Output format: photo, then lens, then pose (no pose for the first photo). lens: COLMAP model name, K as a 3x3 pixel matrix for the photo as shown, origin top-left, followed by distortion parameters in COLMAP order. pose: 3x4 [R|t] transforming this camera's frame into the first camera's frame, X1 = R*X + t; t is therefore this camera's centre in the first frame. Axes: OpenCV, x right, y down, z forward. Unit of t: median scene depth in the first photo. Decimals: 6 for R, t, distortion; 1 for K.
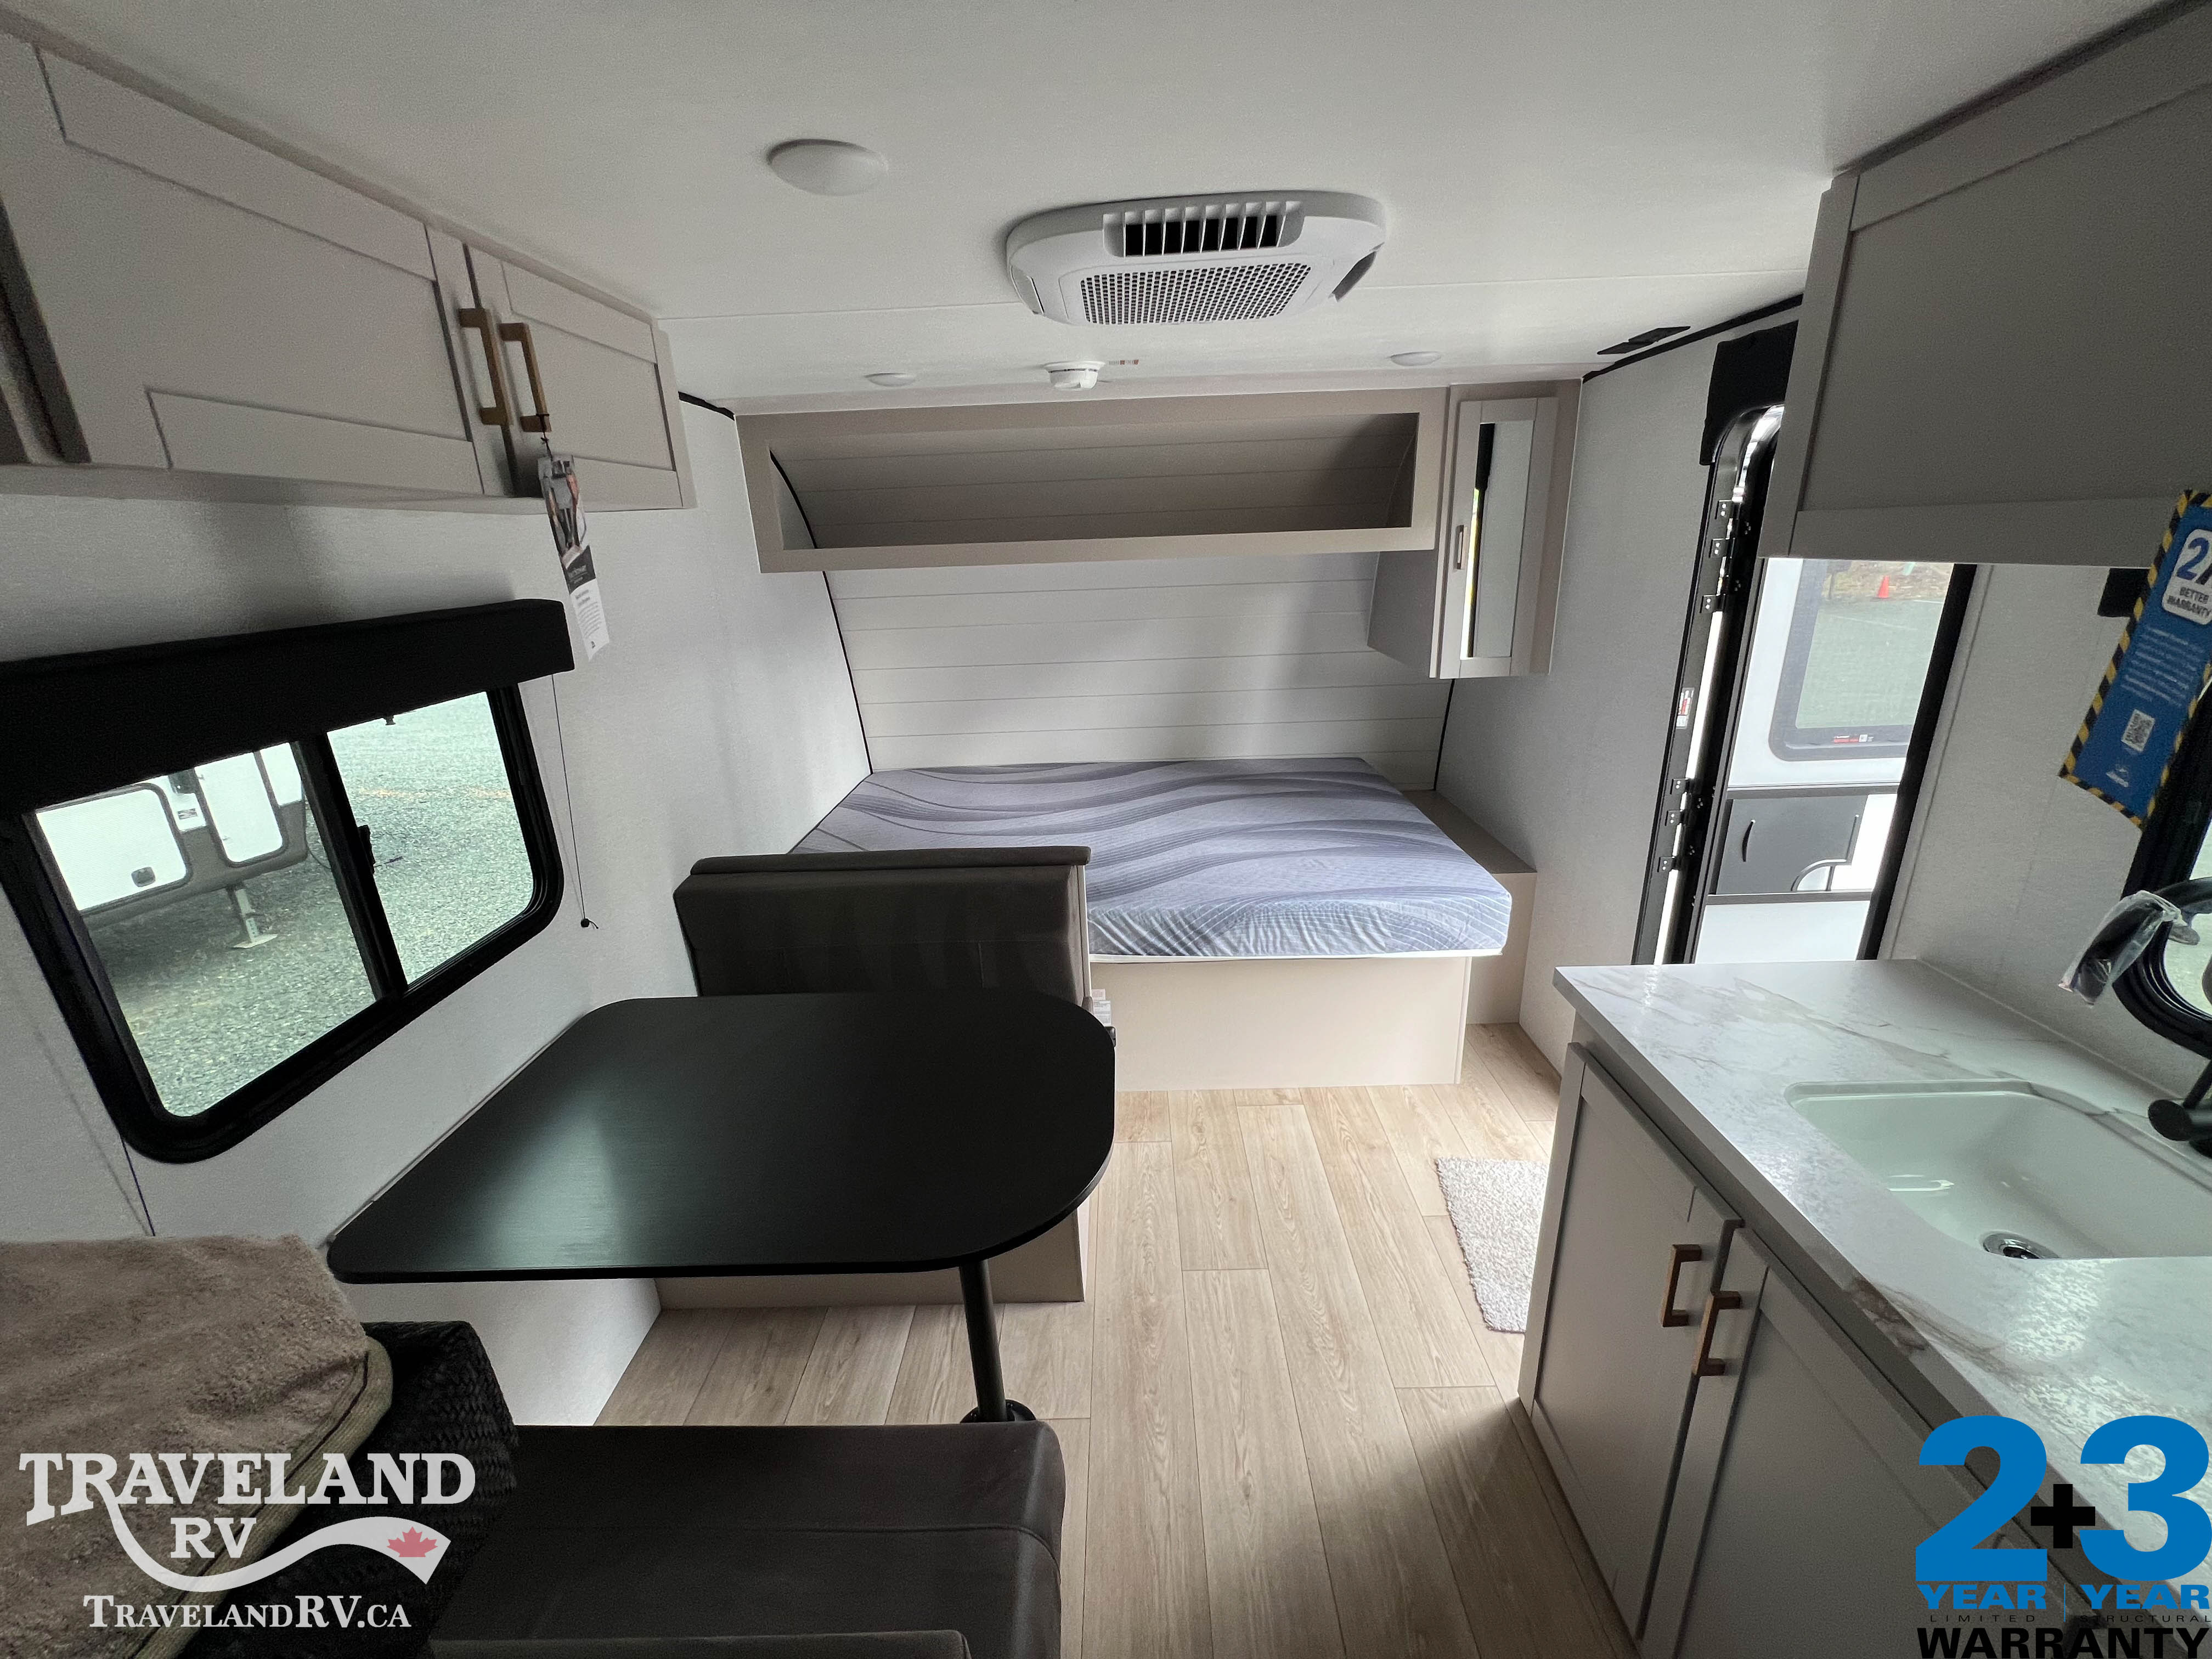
lens RADIAL K [[884.9, 0, 1106.0], [0, 884.9, 829.5], [0, 0, 1]] dist [-0.001300, 0.000198]
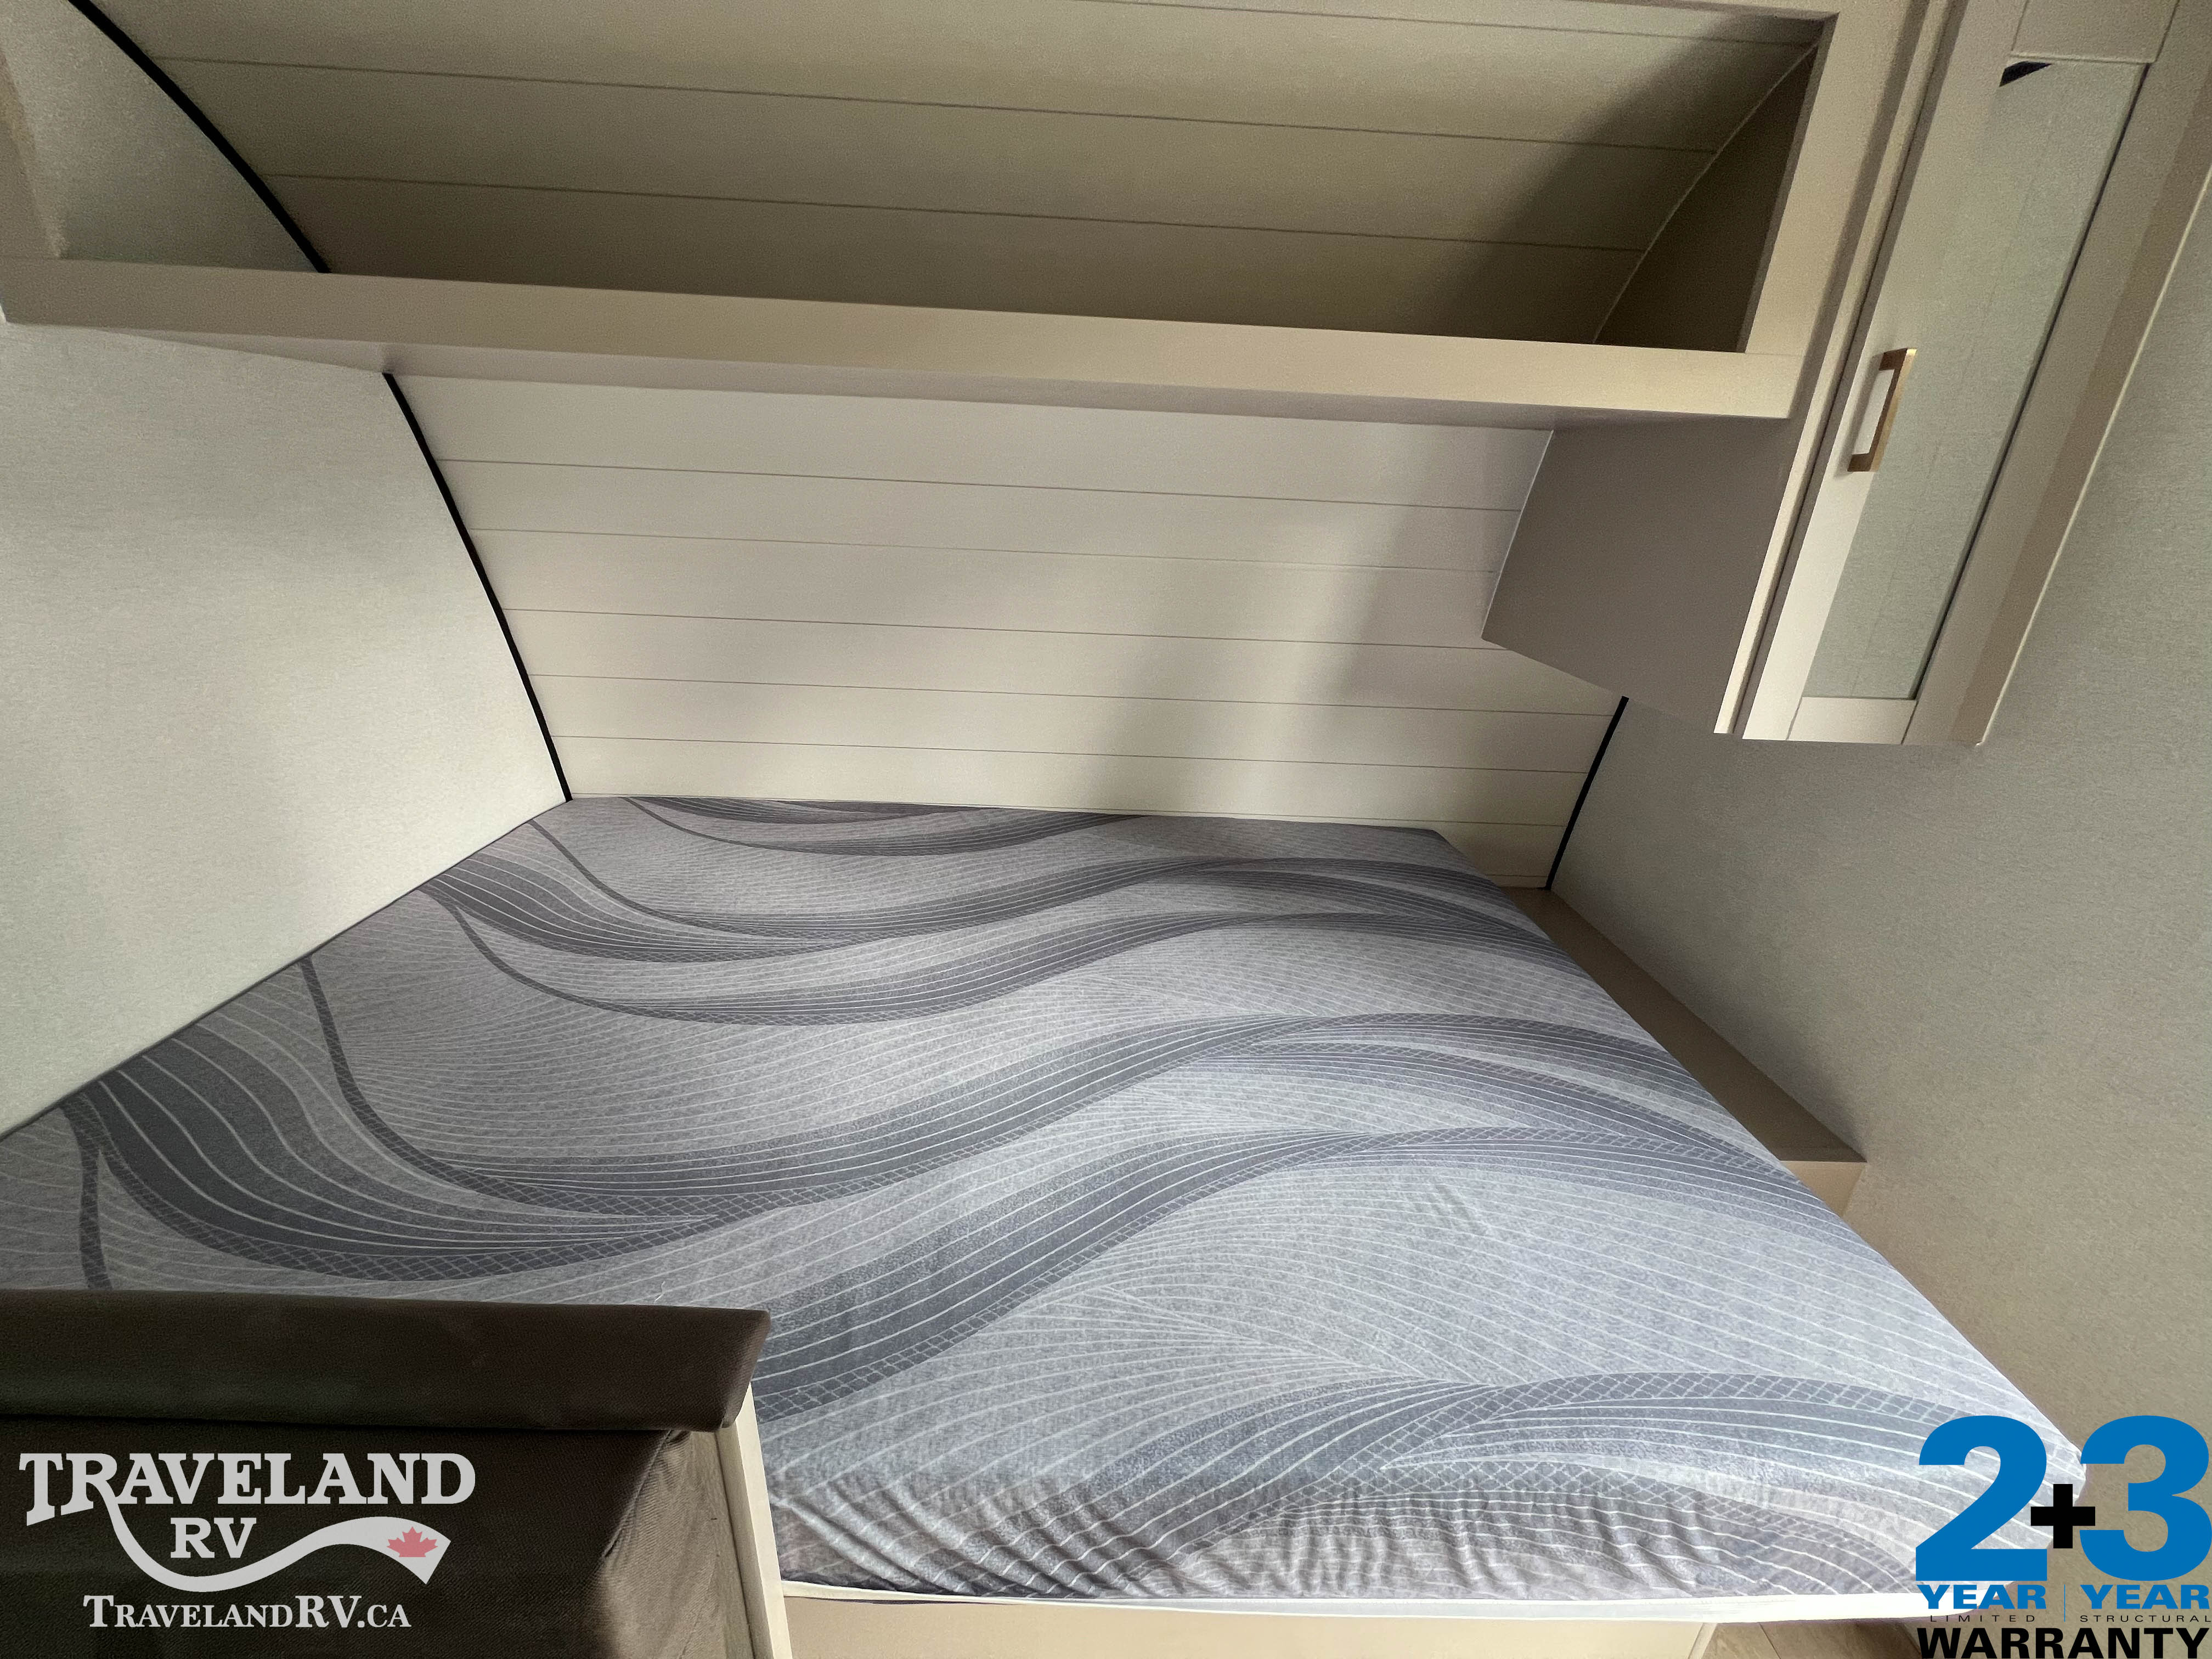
lens RADIAL K [[884.9, 0, 1106.0], [0, 884.9, 829.5], [0, 0, 1]] dist [-0.001300, 0.000198]
pose [[0.995983, 0.064665, 0.061934, 0.057377], [-0.067413, 0.996783, 0.043355, -0.141427], [-0.058931, -0.047356, 0.997138, 0.671659]]
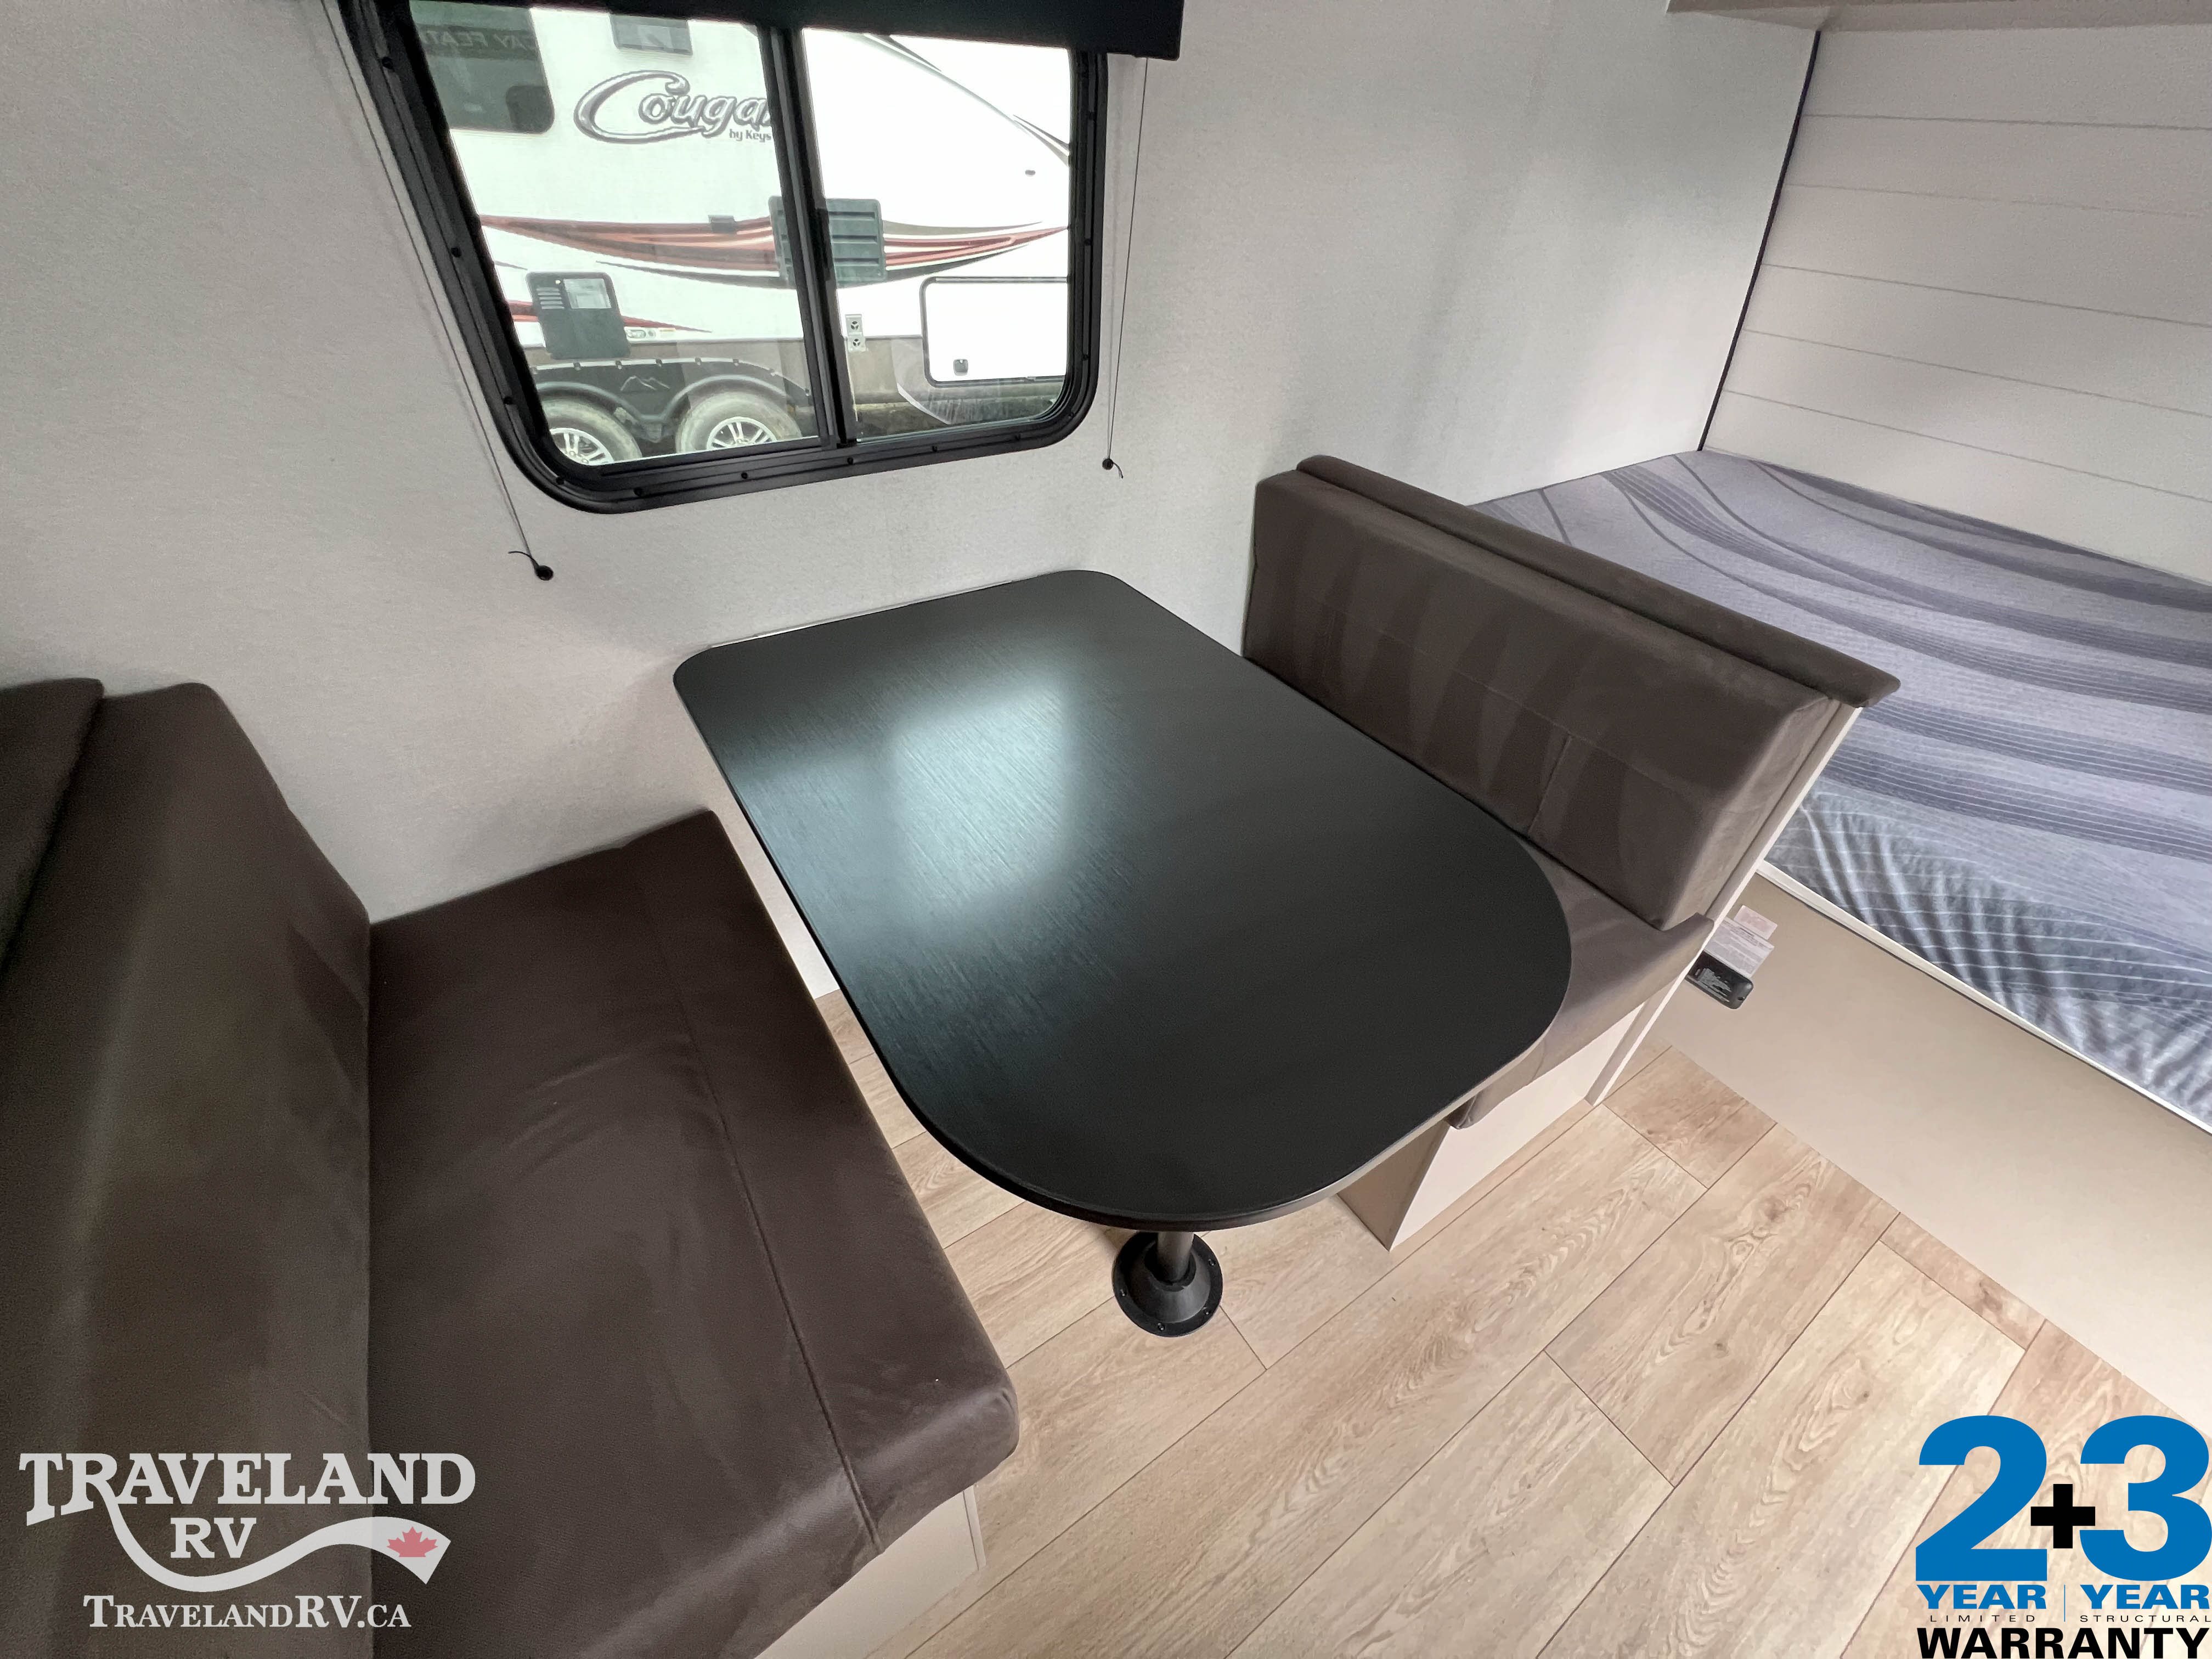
lens RADIAL K [[884.9, 0, 1106.0], [0, 884.9, 829.5], [0, 0, 1]] dist [-0.001300, 0.000198]
pose [[0.567426, 0.566776, -0.597321, 0.064442], [-0.320967, 0.820274, 0.473425, -0.002411], [0.758293, -0.076913, 0.647361, 0.330408]]
